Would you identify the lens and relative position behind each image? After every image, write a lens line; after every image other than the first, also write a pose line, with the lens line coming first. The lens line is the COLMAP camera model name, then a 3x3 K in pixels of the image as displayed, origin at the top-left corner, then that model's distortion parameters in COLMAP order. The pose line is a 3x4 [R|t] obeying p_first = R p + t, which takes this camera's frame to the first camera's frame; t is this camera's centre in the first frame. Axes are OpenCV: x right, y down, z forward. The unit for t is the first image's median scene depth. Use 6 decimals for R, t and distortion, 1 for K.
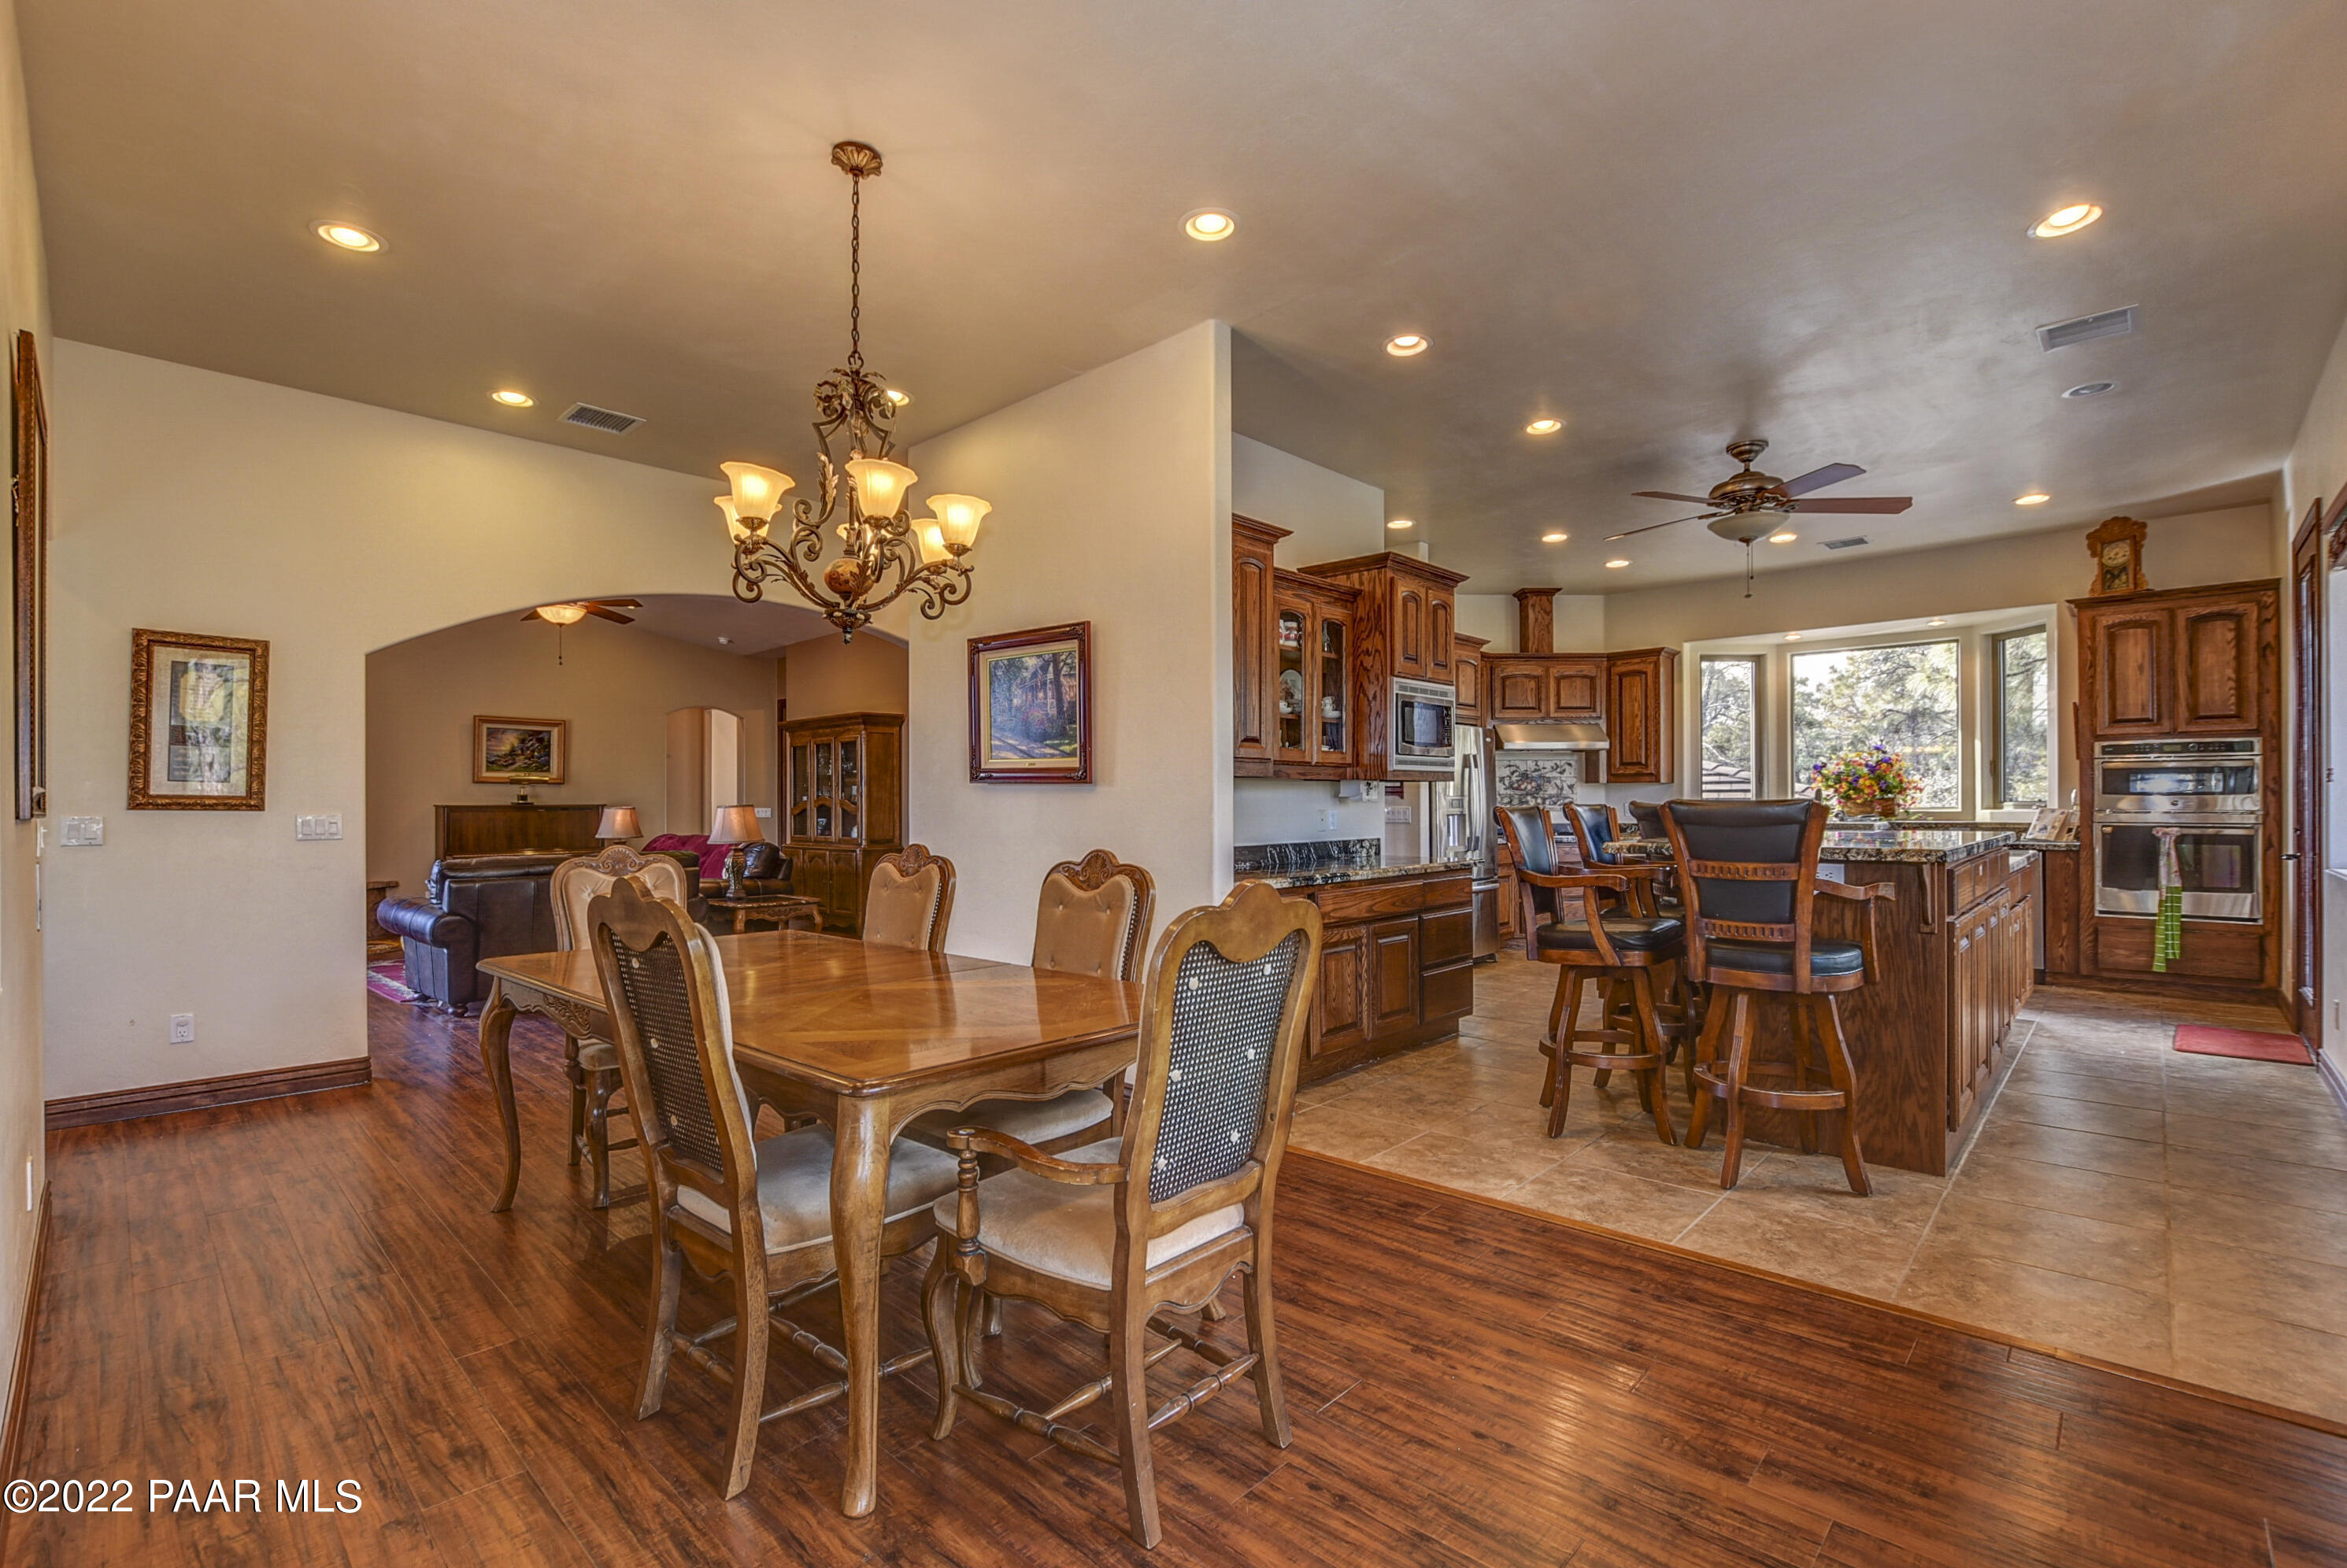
lens RADIAL K [[1051.8, 0, 1180.4], [0, 1051.8, 789.5], [0, 0, 1]] dist [-0.025146, -0.000436]
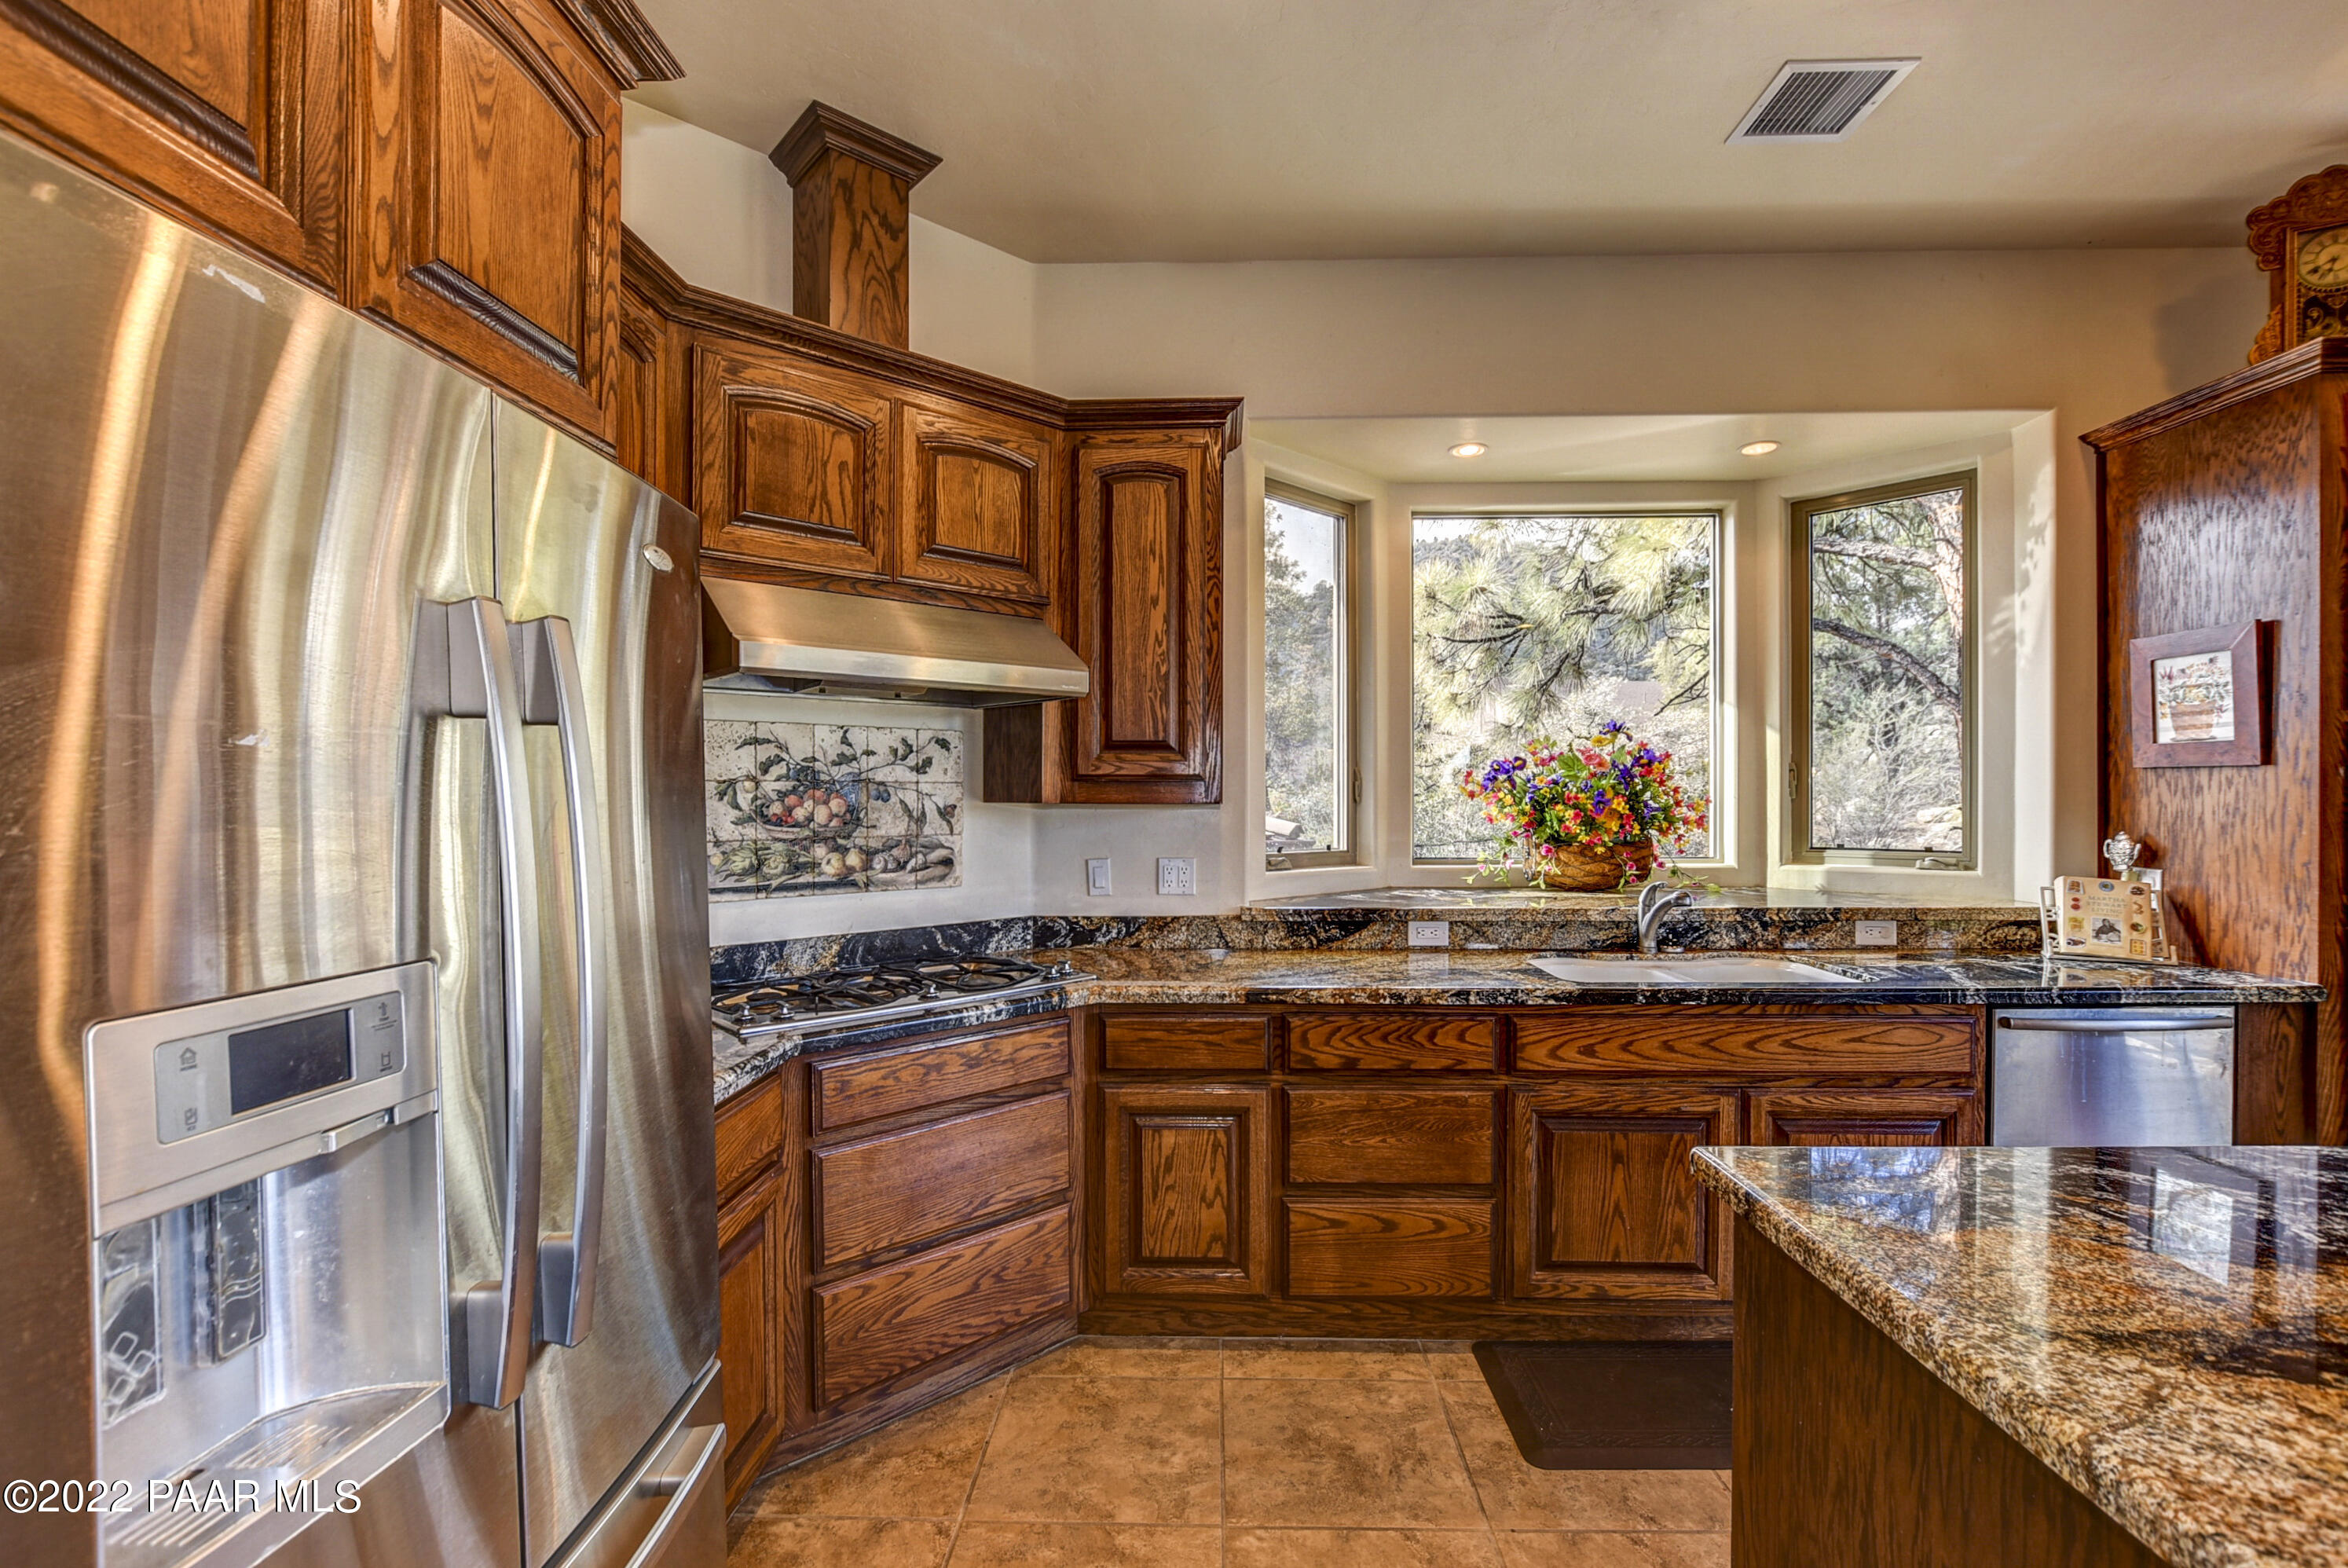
lens RADIAL K [[1043.5, 0, 1176.4], [0, 1043.5, 794.5], [0, 0, 1]] dist [-0.002242, -0.000159]
pose [[0.745885, 0.004481, 0.666059, 0.217303], [-0.010801, 0.999927, 0.005368, -0.010847], [-0.665987, -0.011198, 0.745880, 0.733296]]
